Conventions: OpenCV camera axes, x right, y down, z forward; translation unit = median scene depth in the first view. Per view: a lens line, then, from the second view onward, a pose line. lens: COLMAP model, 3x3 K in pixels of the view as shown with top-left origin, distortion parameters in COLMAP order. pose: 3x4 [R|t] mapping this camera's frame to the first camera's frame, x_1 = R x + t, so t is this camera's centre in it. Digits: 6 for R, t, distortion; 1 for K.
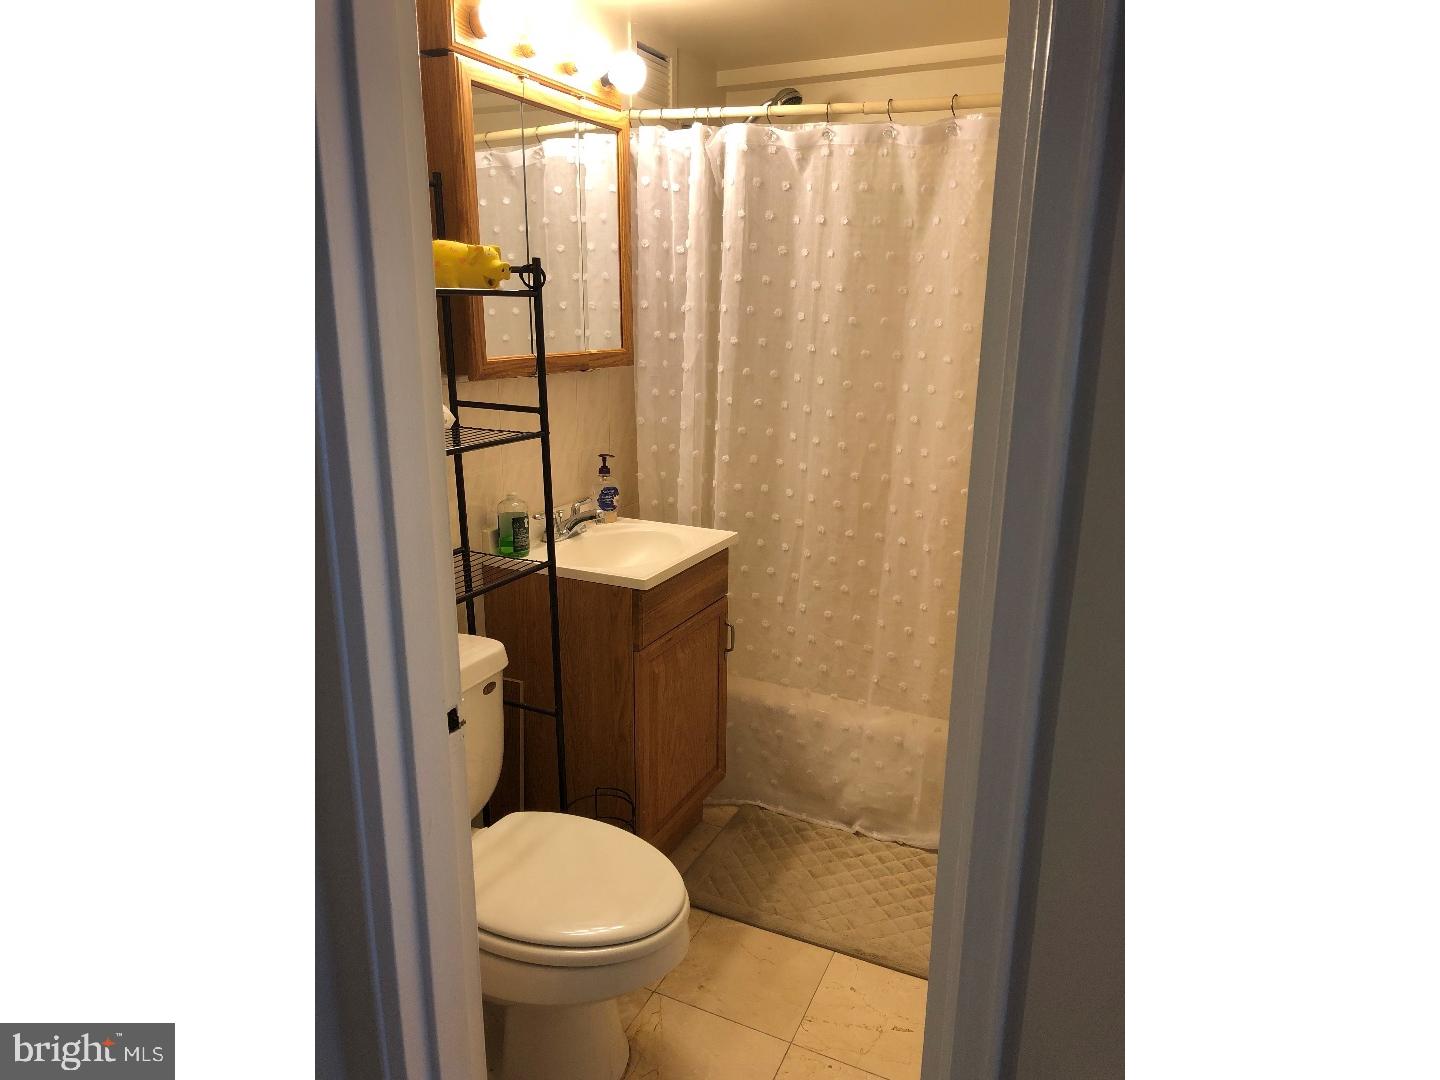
lens RADIAL K [[889.0, 0, 720.0], [0, 889.0, 540.0], [0, 0, 1]] dist [0.019837, -0.000432]
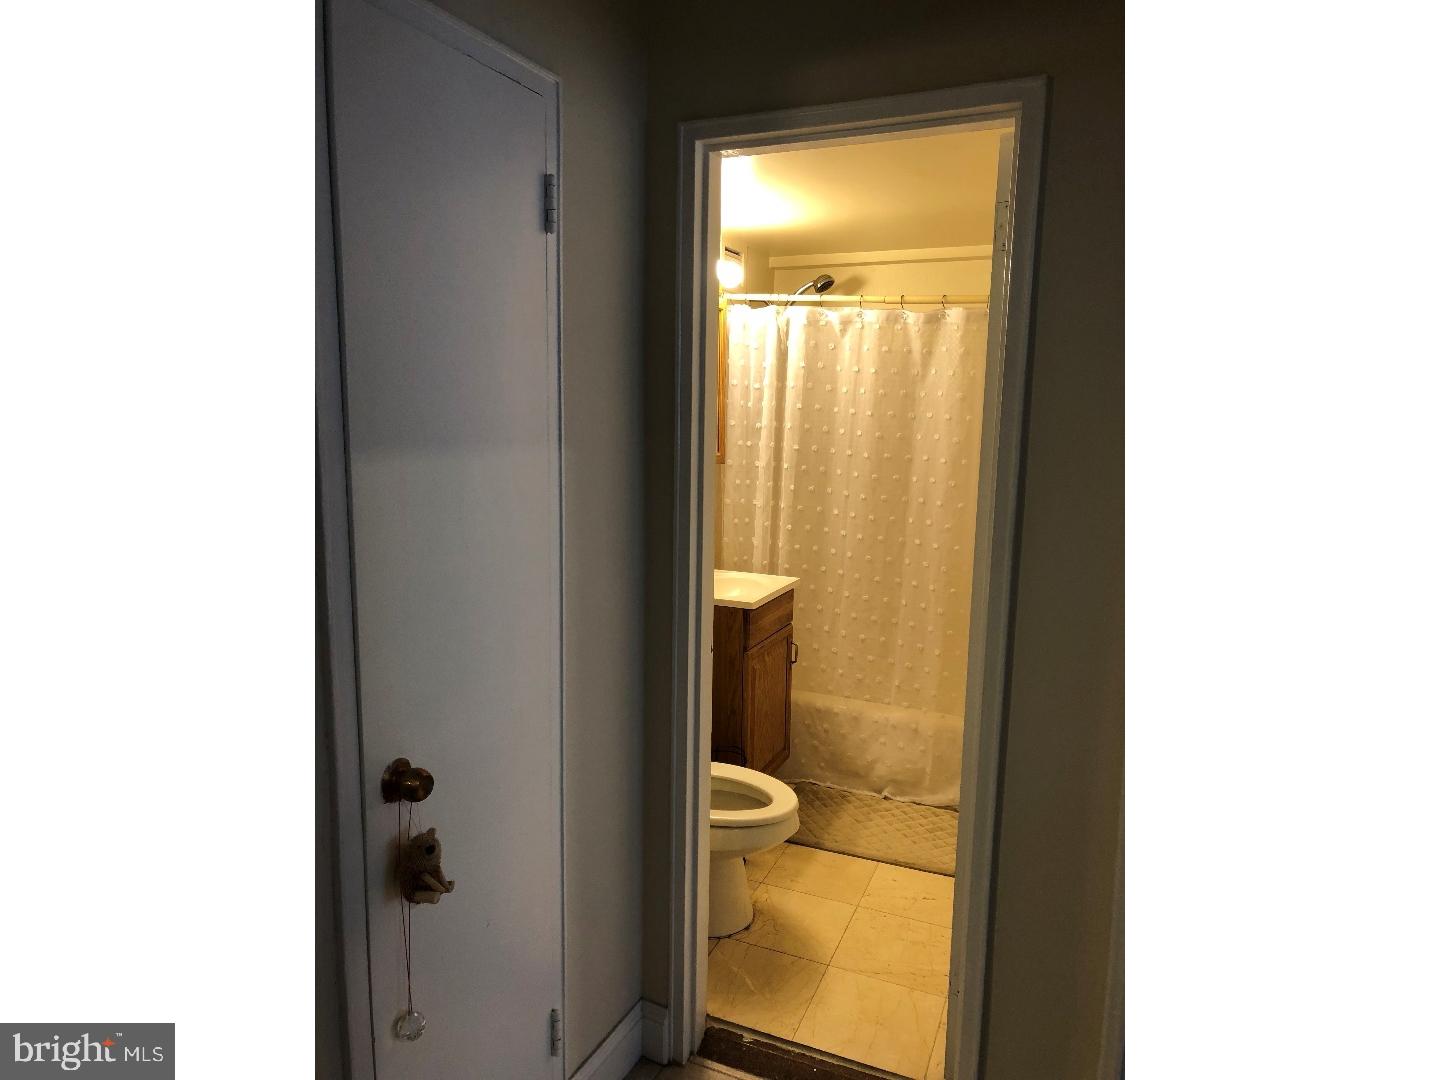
lens RADIAL K [[879.7, 0, 720.0], [0, 879.7, 540.0], [0, 0, 1]] dist [0.043681, -0.000495]
pose [[0.999570, 0.001167, 0.029298, -0.150713], [0.001870, 0.994637, -0.103413, 0.076616], [-0.029261, 0.103424, 0.994207, -0.417722]]
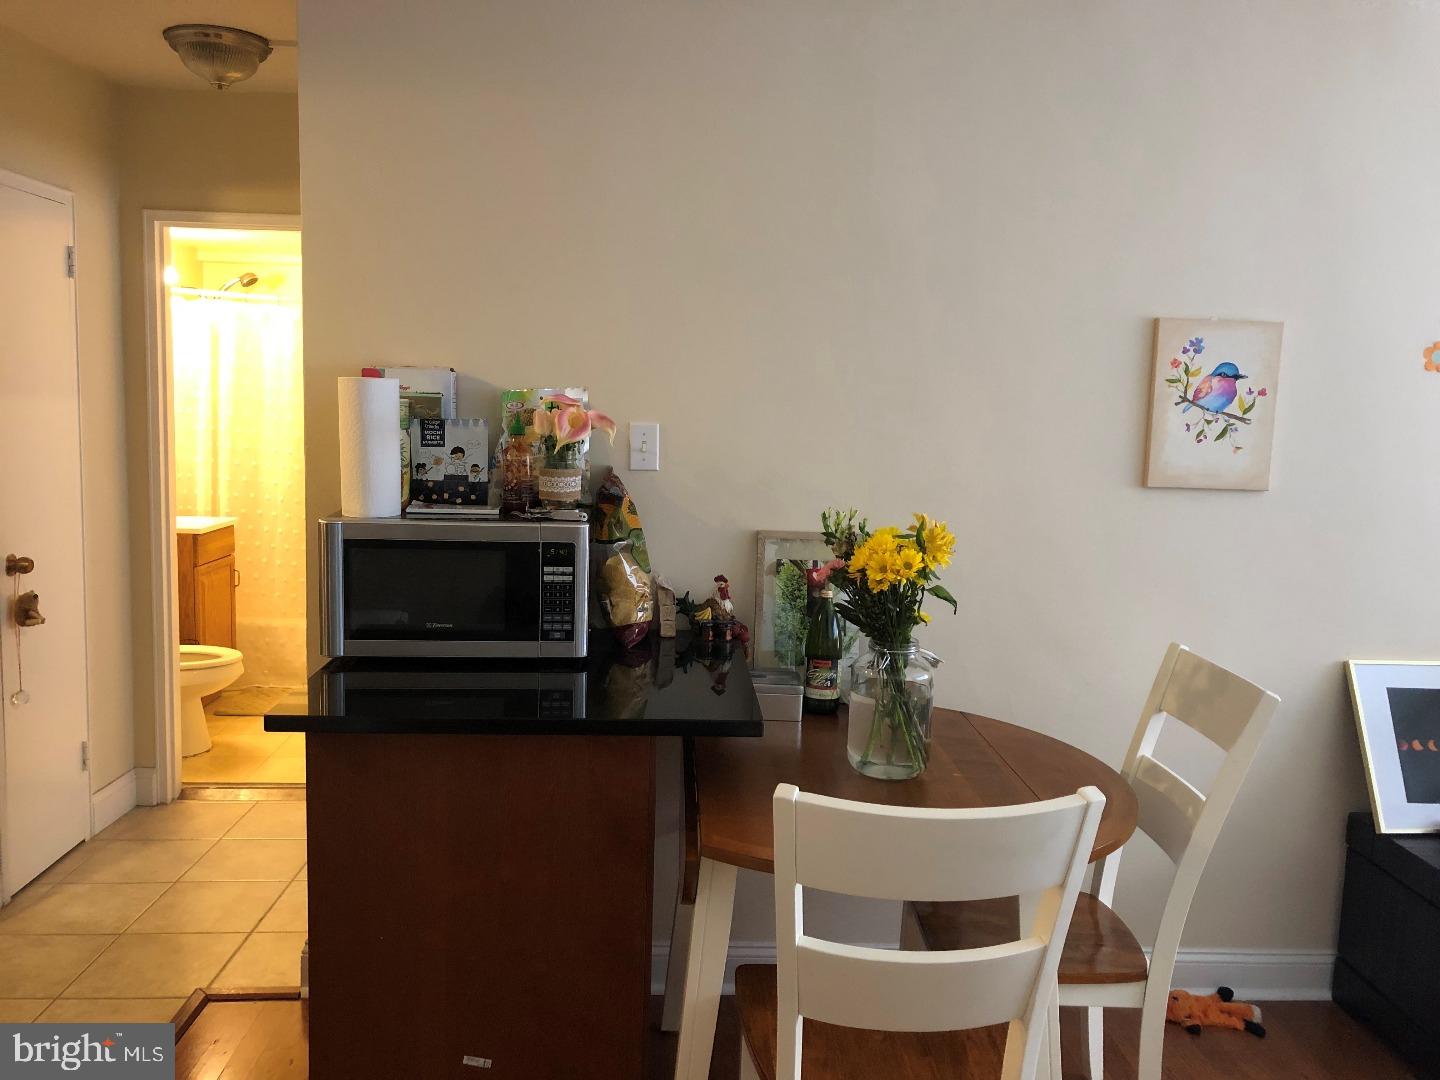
lens RADIAL K [[1153.5, 0, 720.0], [0, 1153.5, 540.0], [0, 0, 1]] dist [0.010972, 0.001400]
pose [[0.872744, -0.039226, 0.486599, -0.268982], [0.099832, 0.990042, -0.099246, 0.363294], [-0.477860, 0.135195, 0.867970, -1.479294]]
